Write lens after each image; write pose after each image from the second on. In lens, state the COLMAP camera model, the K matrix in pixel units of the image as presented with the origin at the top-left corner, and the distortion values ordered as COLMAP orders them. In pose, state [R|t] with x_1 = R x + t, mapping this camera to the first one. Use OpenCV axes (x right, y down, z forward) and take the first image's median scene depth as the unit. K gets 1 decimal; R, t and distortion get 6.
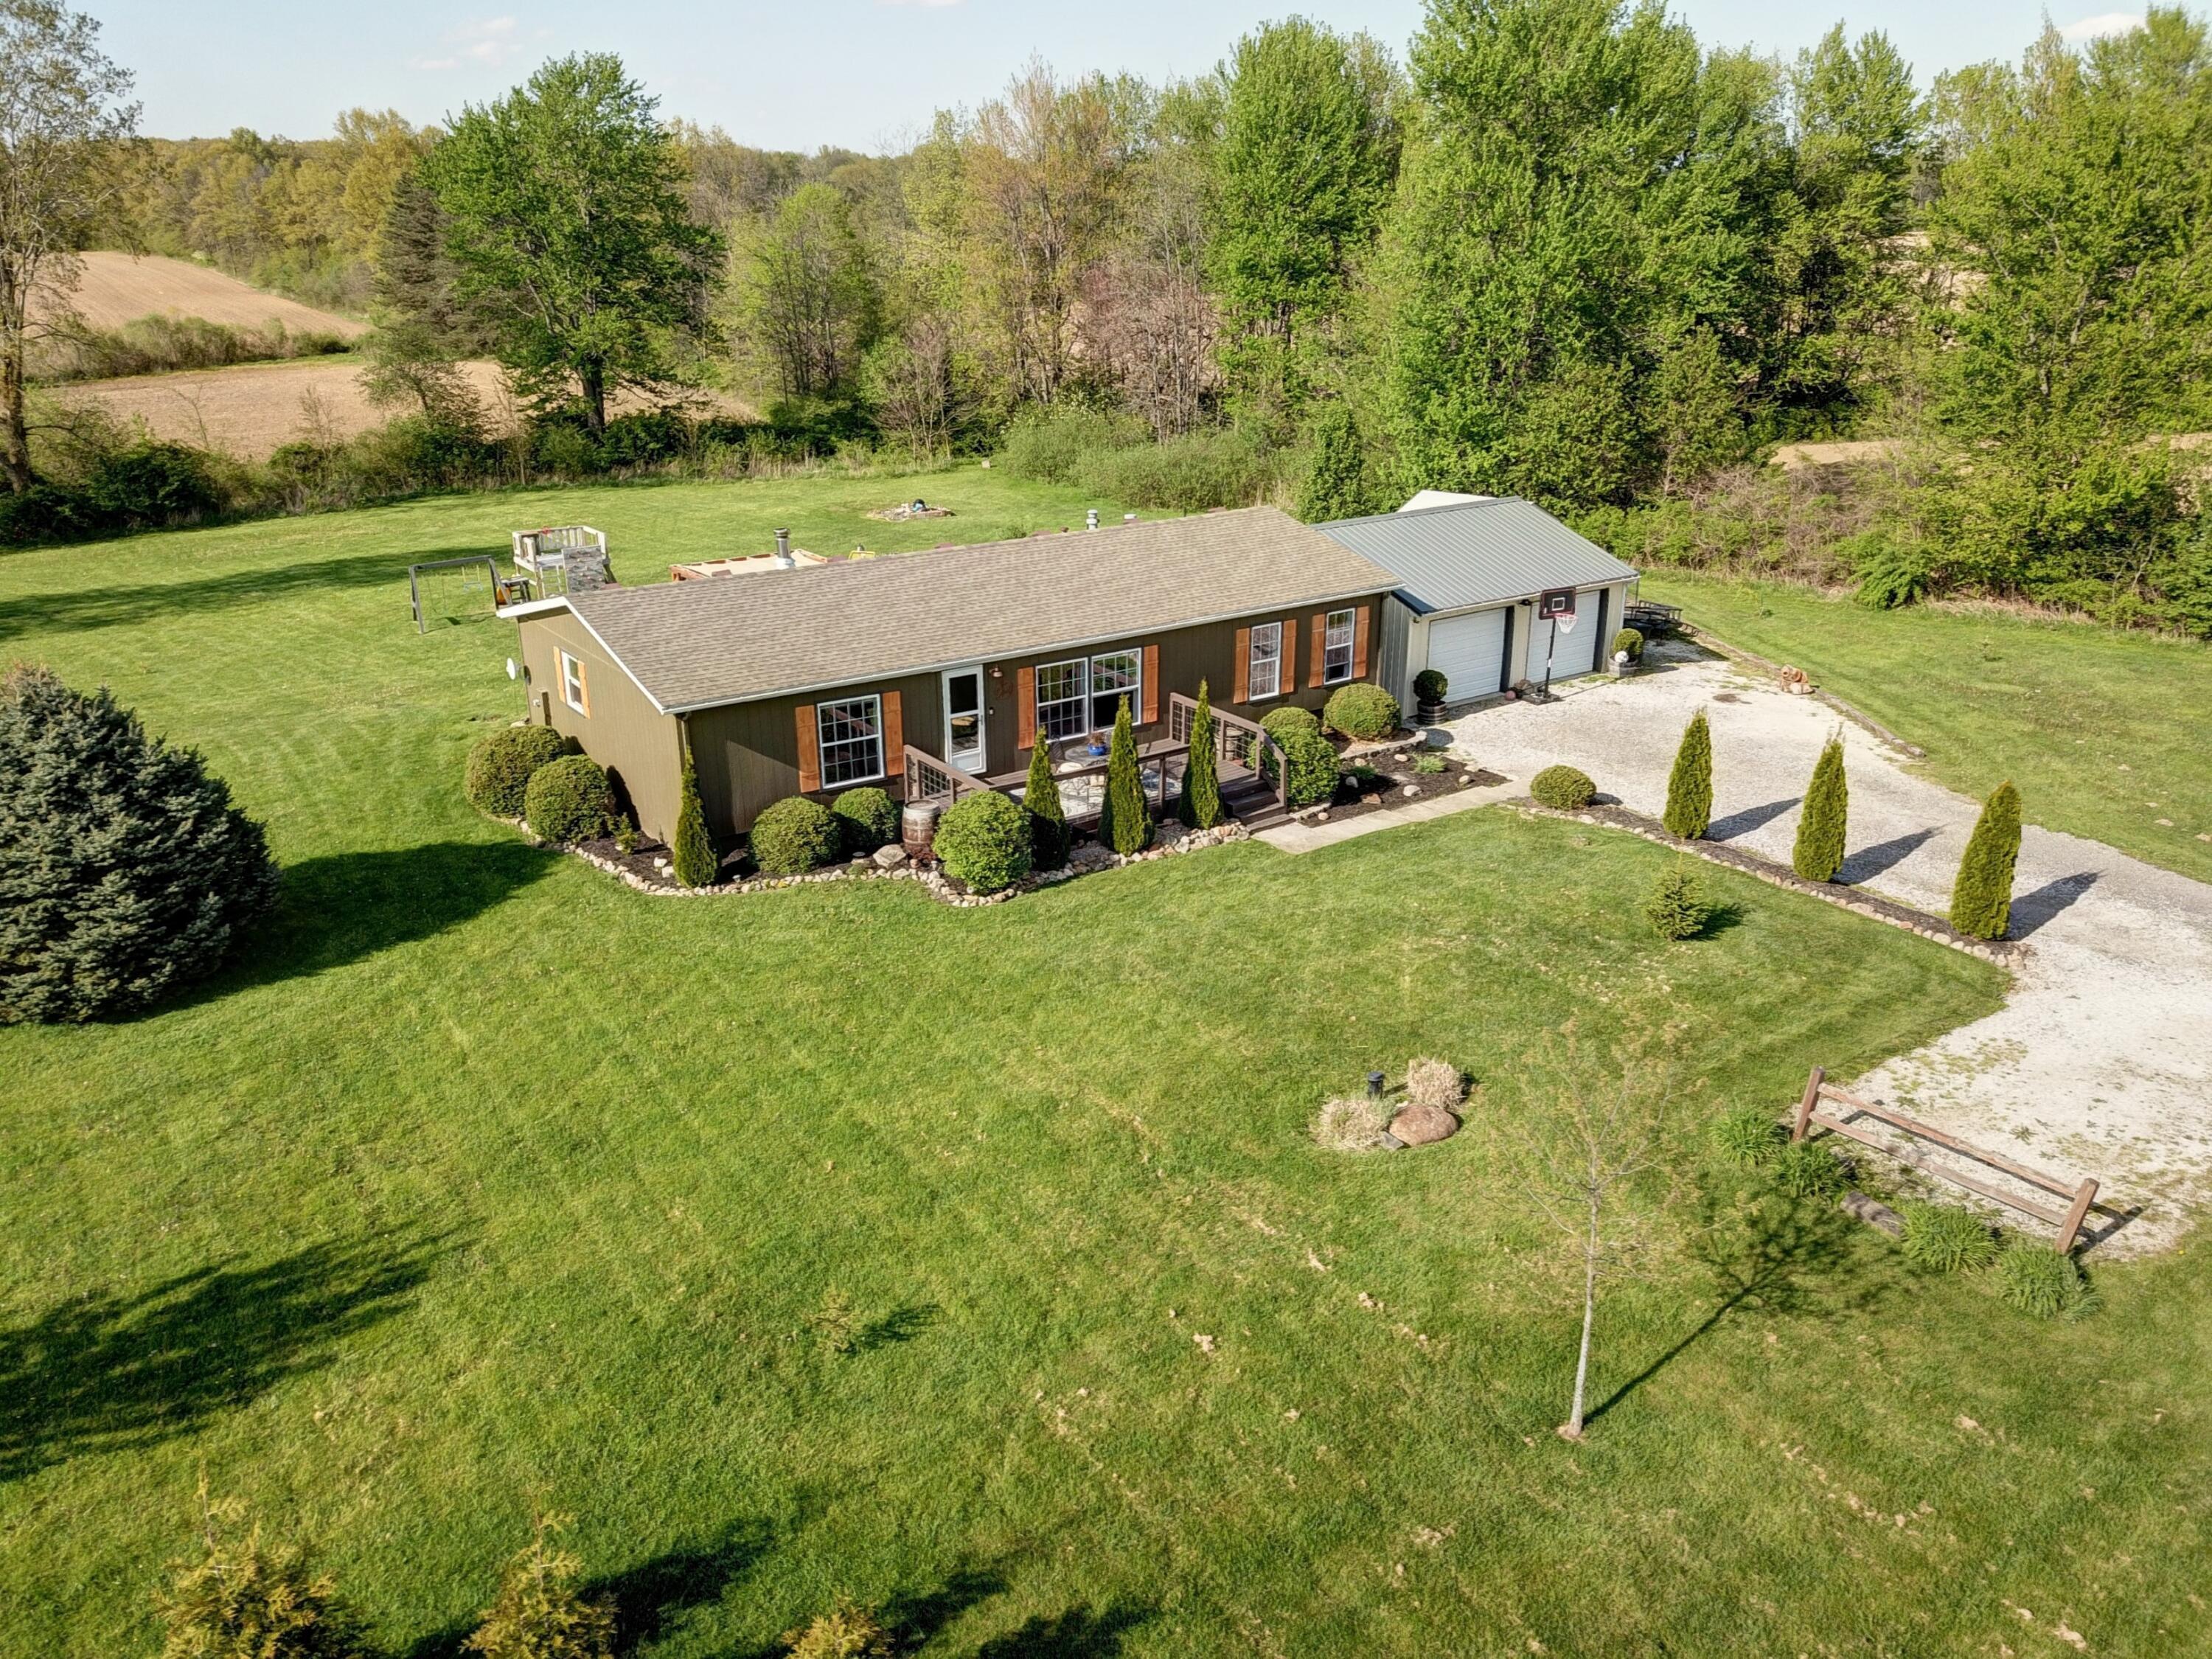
lens RADIAL K [[1699.5, 0, 1113.9], [0, 1699.5, 831.6], [0, 0, 1]] dist [0.053887, -0.099778]
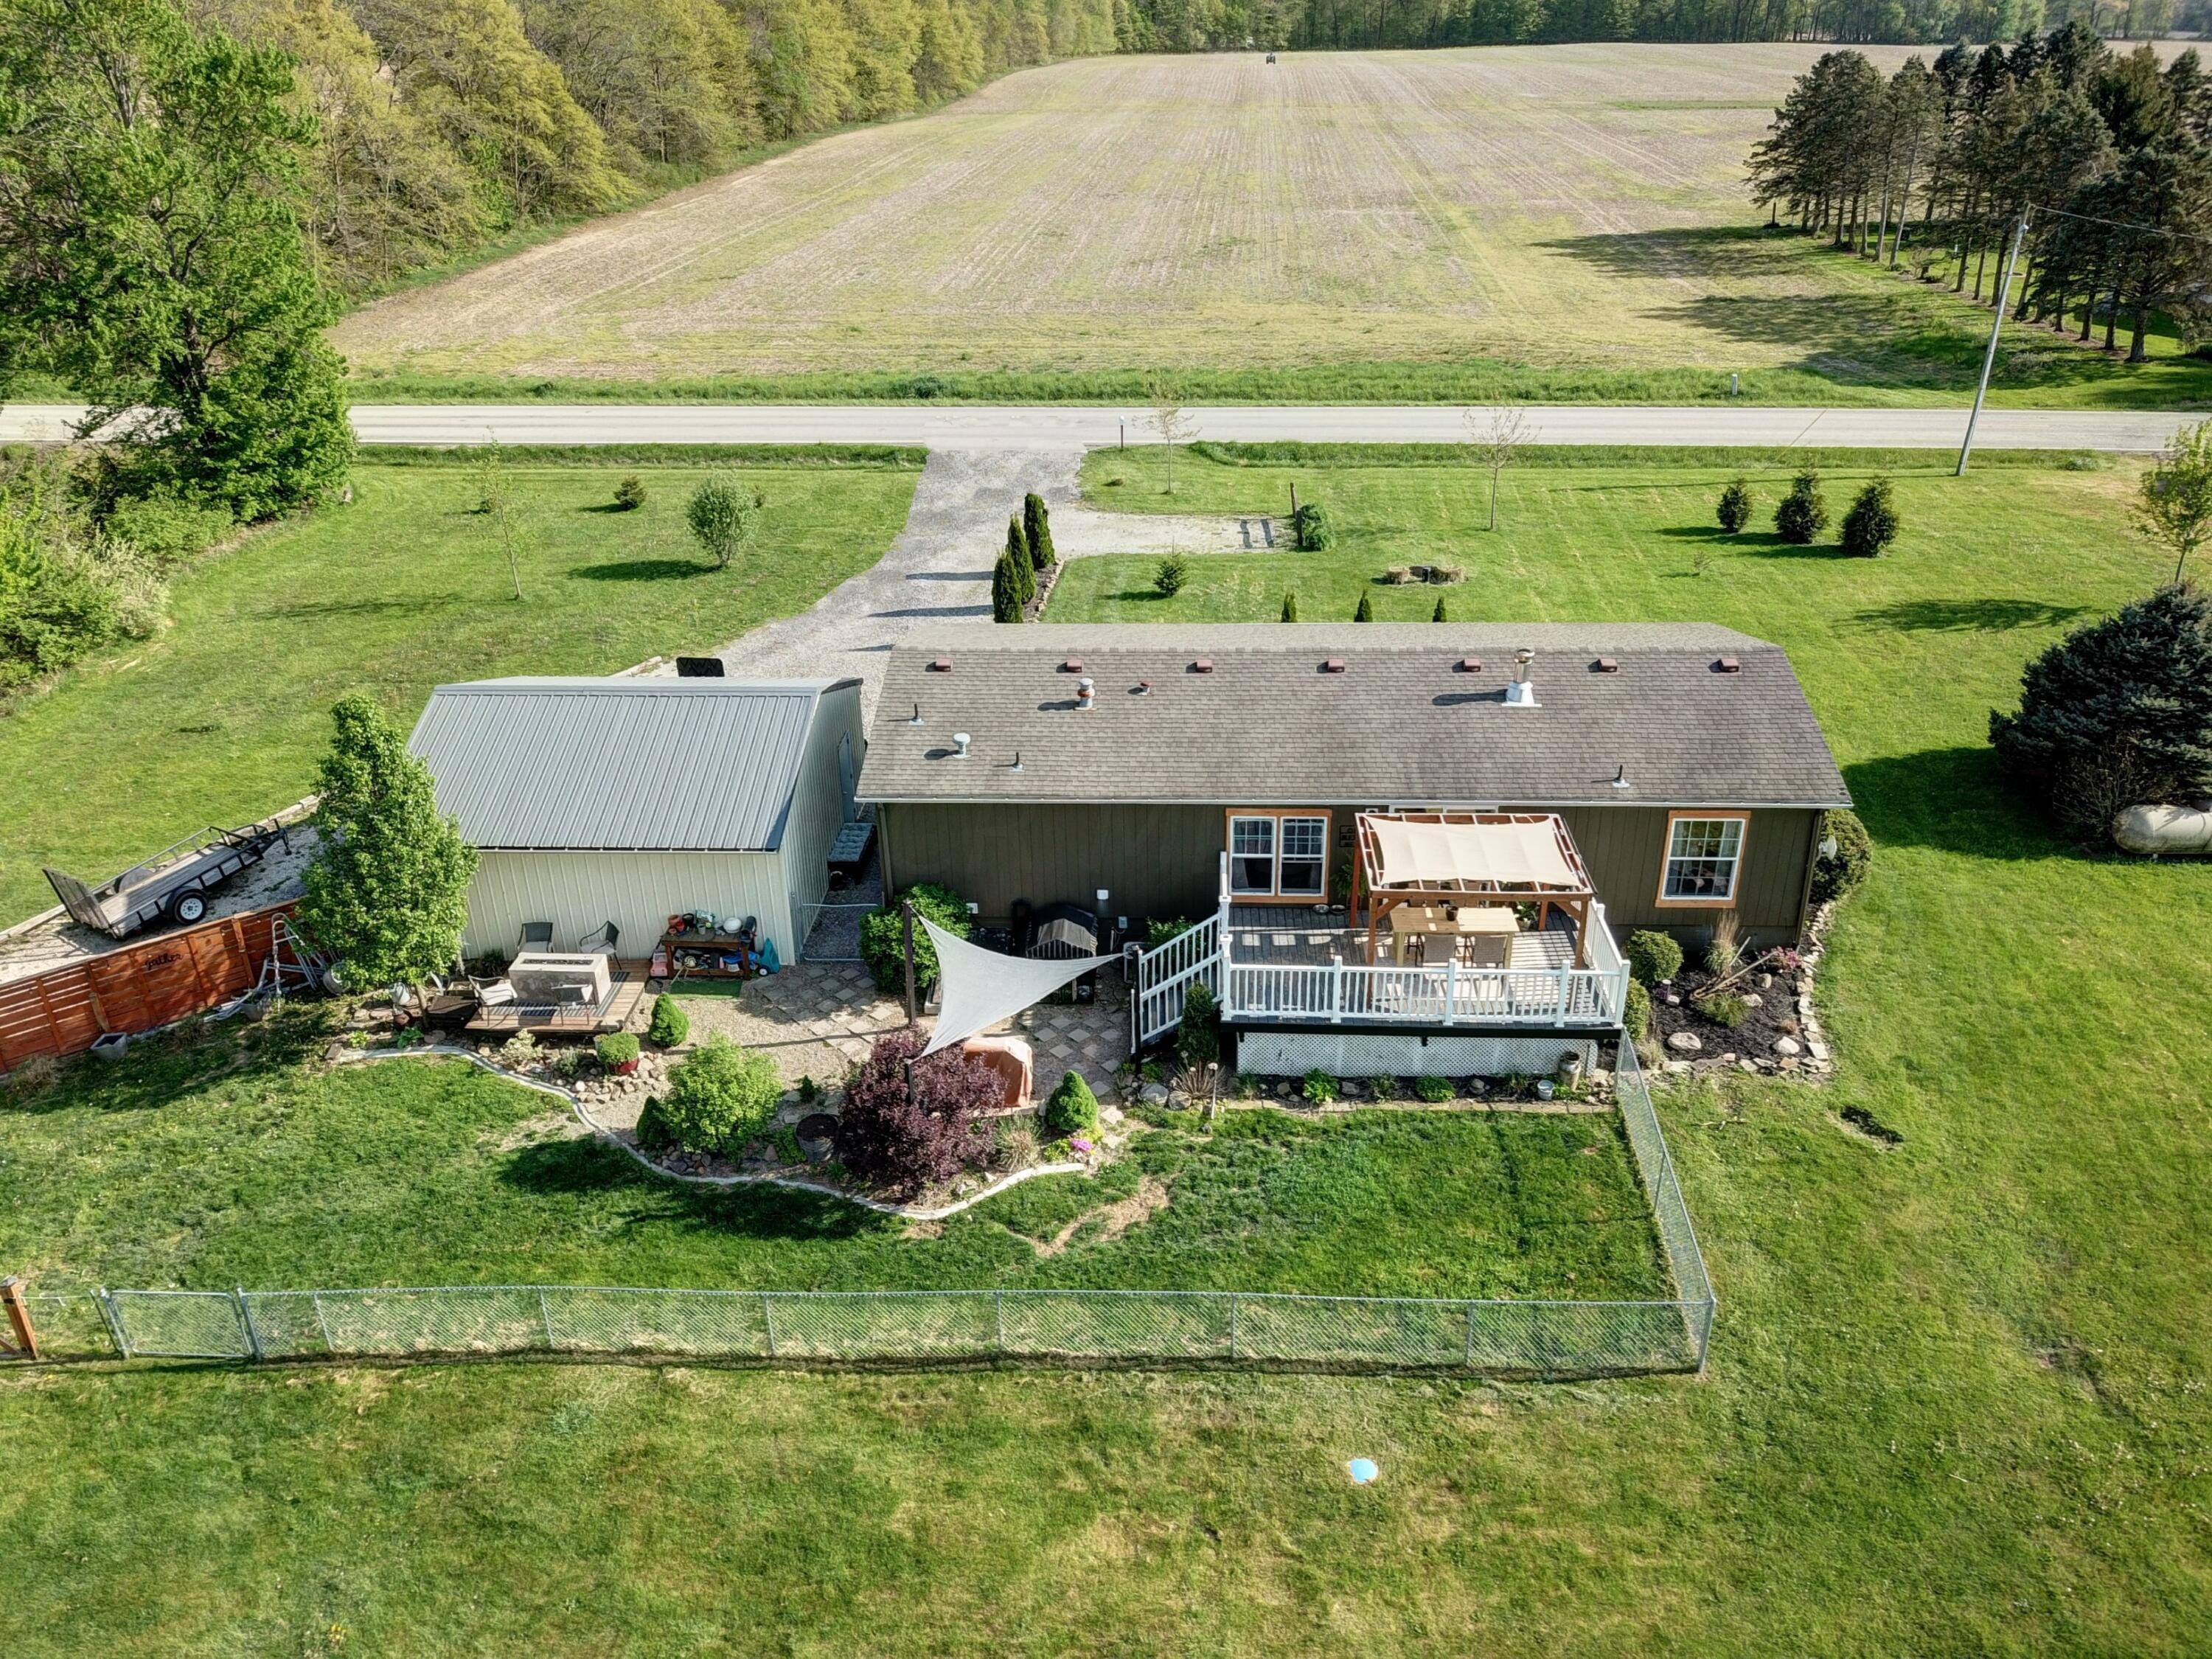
lens RADIAL K [[1699.5, 0, 1113.9], [0, 1699.5, 831.6], [0, 0, 1]] dist [0.053887, -0.099778]
pose [[-0.785822, -0.259620, 0.561321, -0.576715], [0.229427, 0.720484, 0.654421, -0.776915], [-0.574323, 0.643040, -0.506608, 1.716168]]
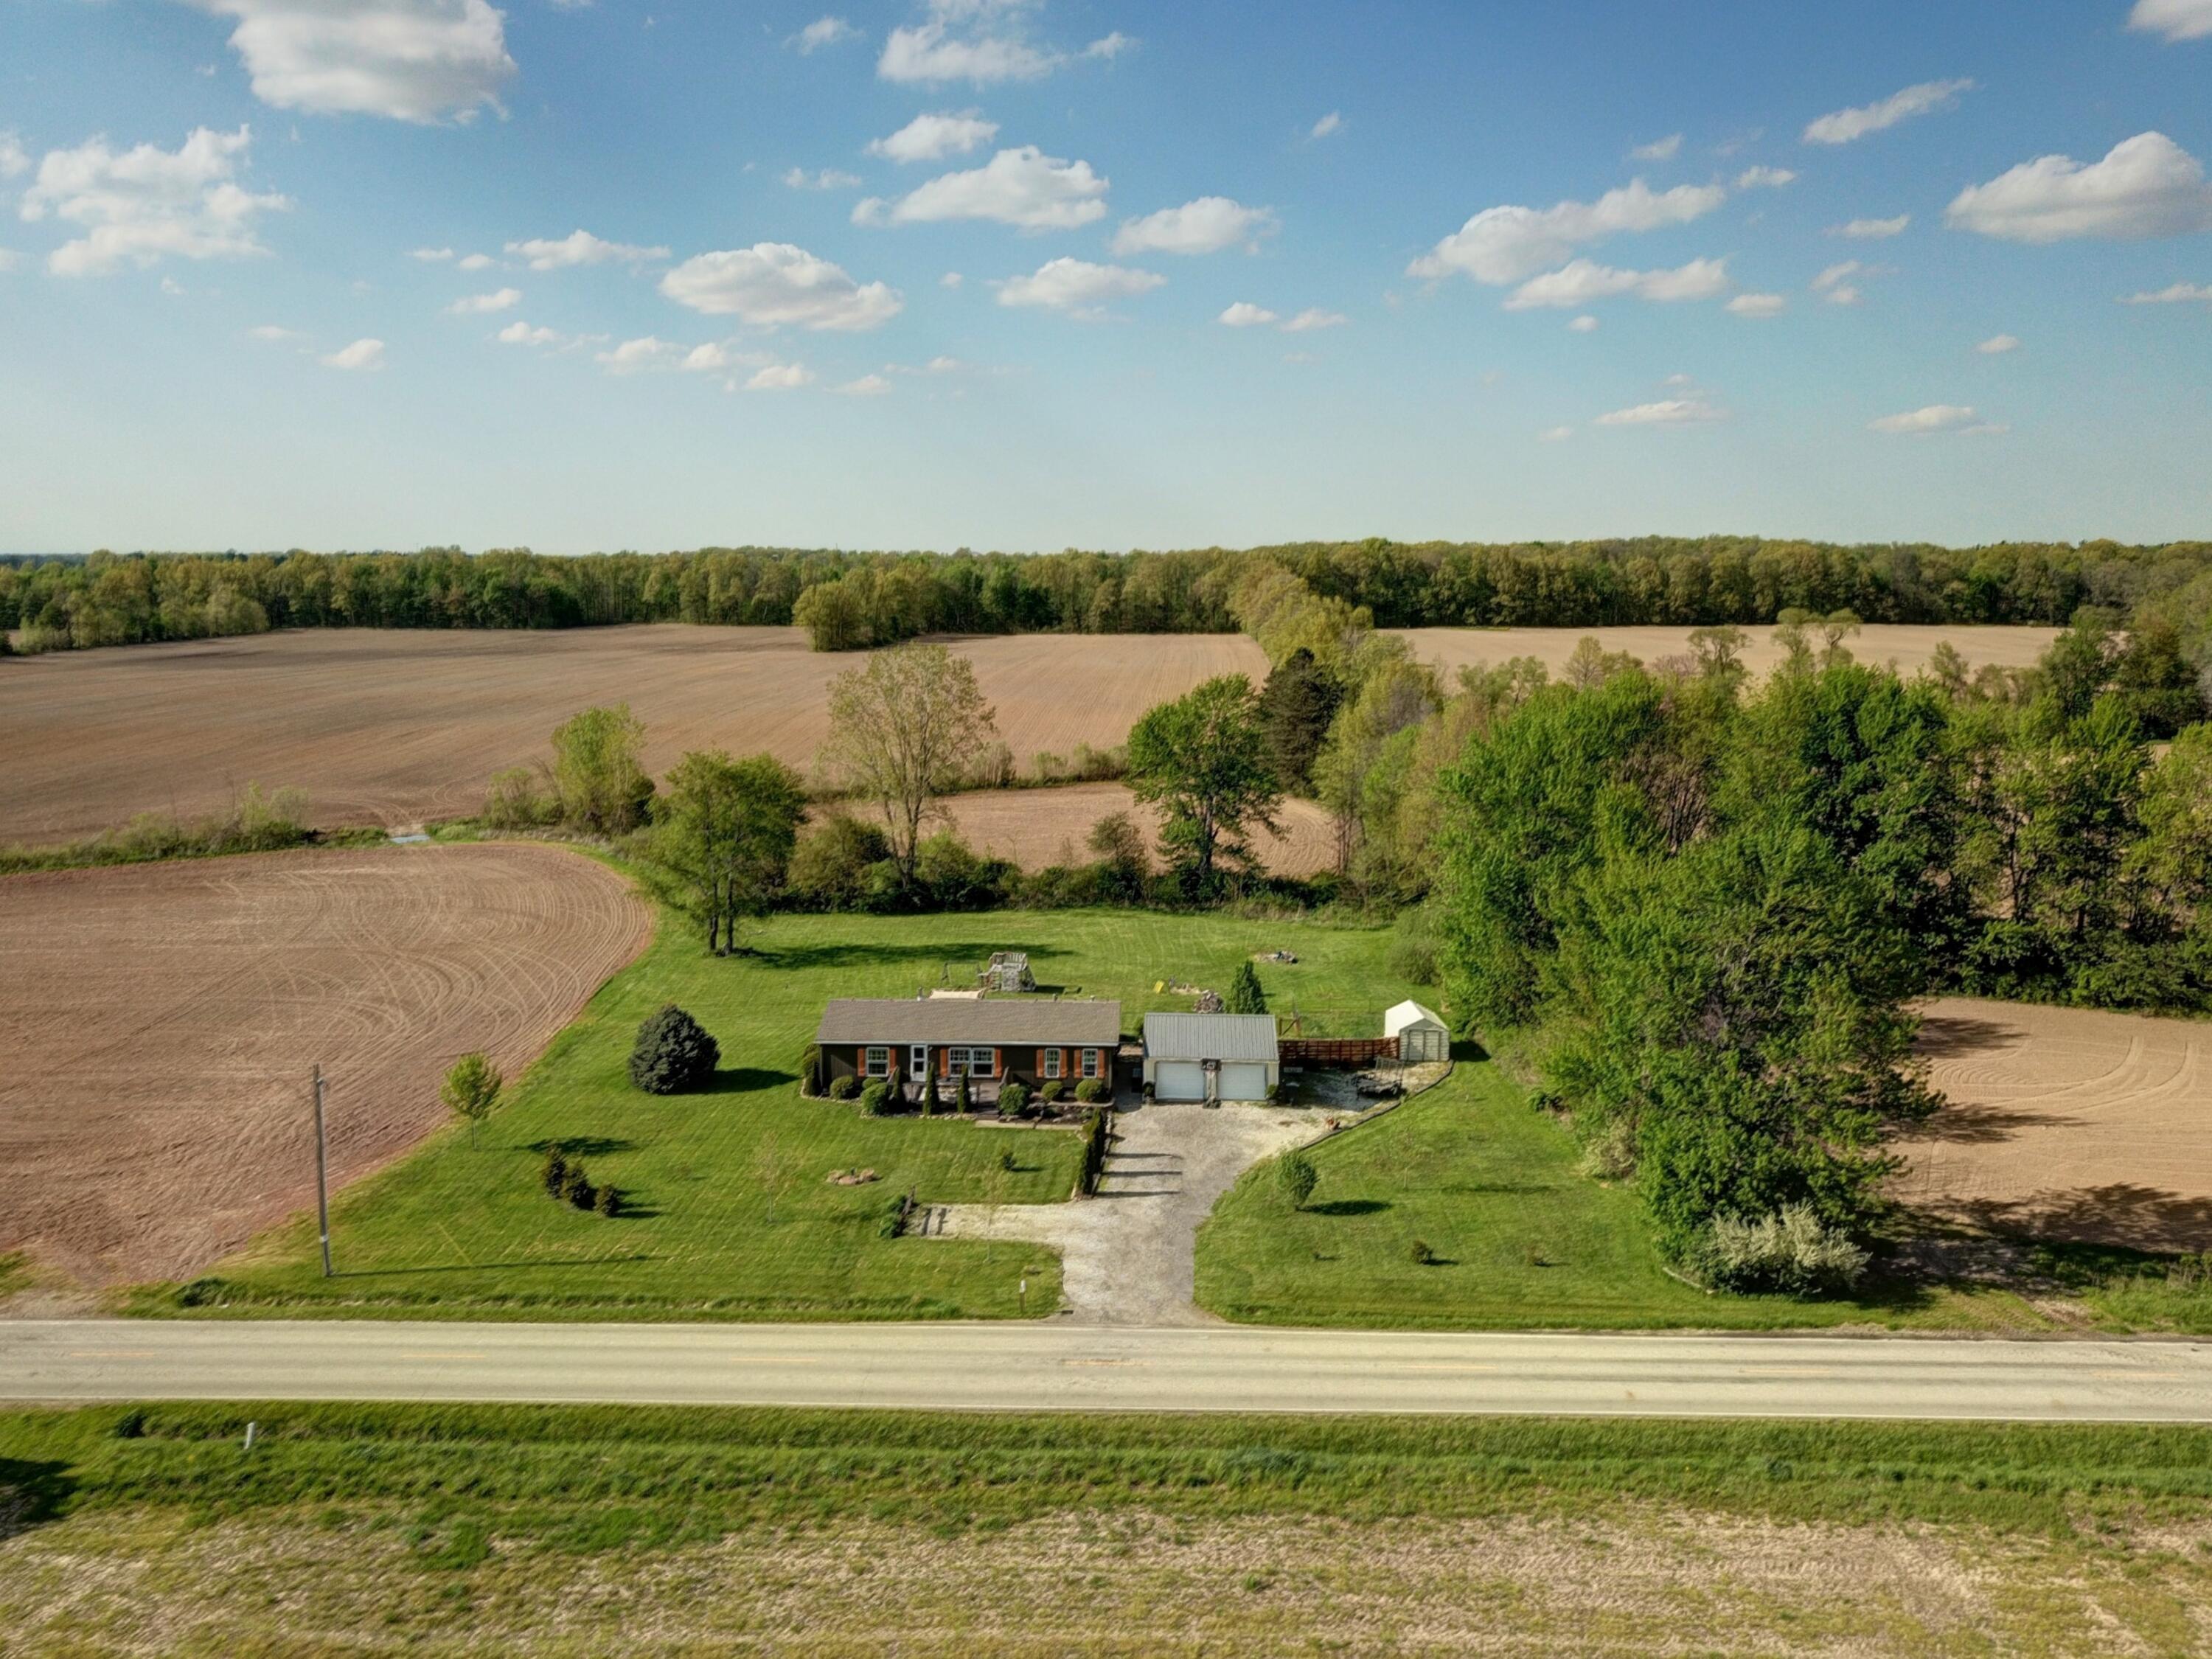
lens RADIAL K [[1728.6, 0, 1137.2], [0, 1728.6, 796.3], [0, 0, 1]] dist [0.001491, 0.006544]
pose [[0.805306, 0.093455, -0.585448, 1.852307], [-0.214779, 0.966406, -0.141170, -0.162576], [0.552587, 0.239427, 0.798324, -1.241189]]
